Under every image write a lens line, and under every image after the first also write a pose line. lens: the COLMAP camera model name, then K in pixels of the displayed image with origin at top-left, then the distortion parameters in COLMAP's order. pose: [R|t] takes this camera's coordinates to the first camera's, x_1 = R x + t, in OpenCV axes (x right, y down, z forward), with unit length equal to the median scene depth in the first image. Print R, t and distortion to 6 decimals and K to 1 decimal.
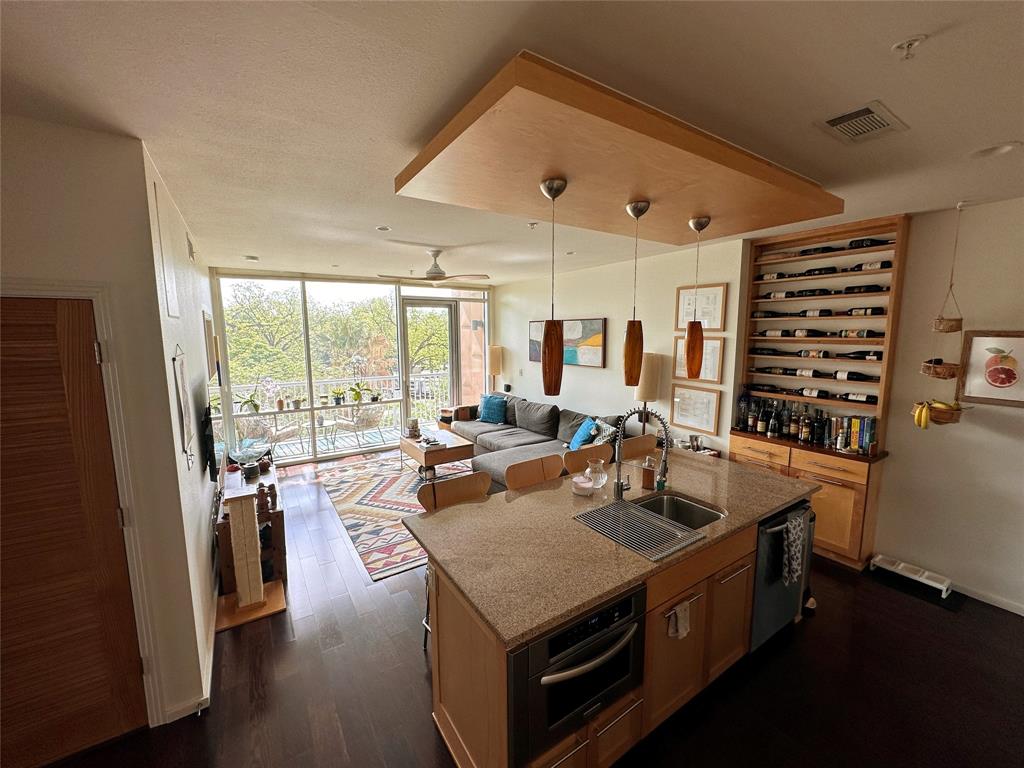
lens RADIAL K [[407.4, 0, 512.0], [0, 407.4, 384.4], [0, 0, 1]] dist [0.003411, 0.000321]
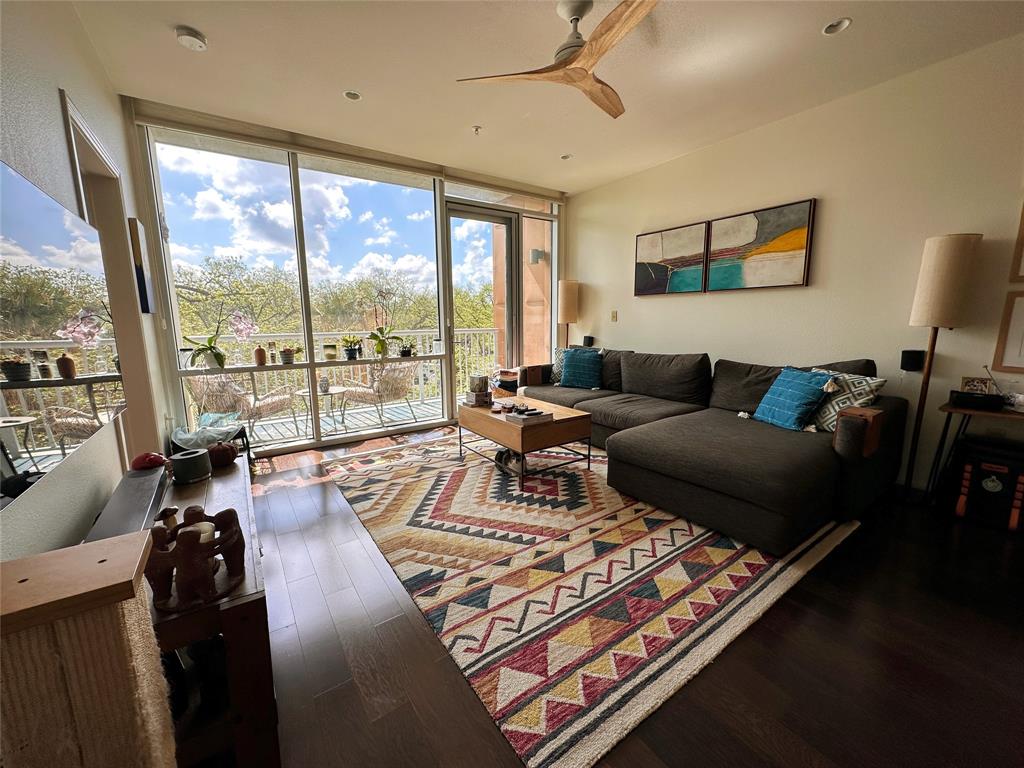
lens RADIAL K [[407.4, 0, 512.8], [0, 407.4, 382.6], [0, 0, 1]] dist [0.003411, 0.000321]
pose [[0.999529, -0.008609, 0.029453, -0.204750], [0.007782, 0.999576, 0.028068, 0.074628], [-0.029683, -0.027826, 0.999172, 0.371160]]
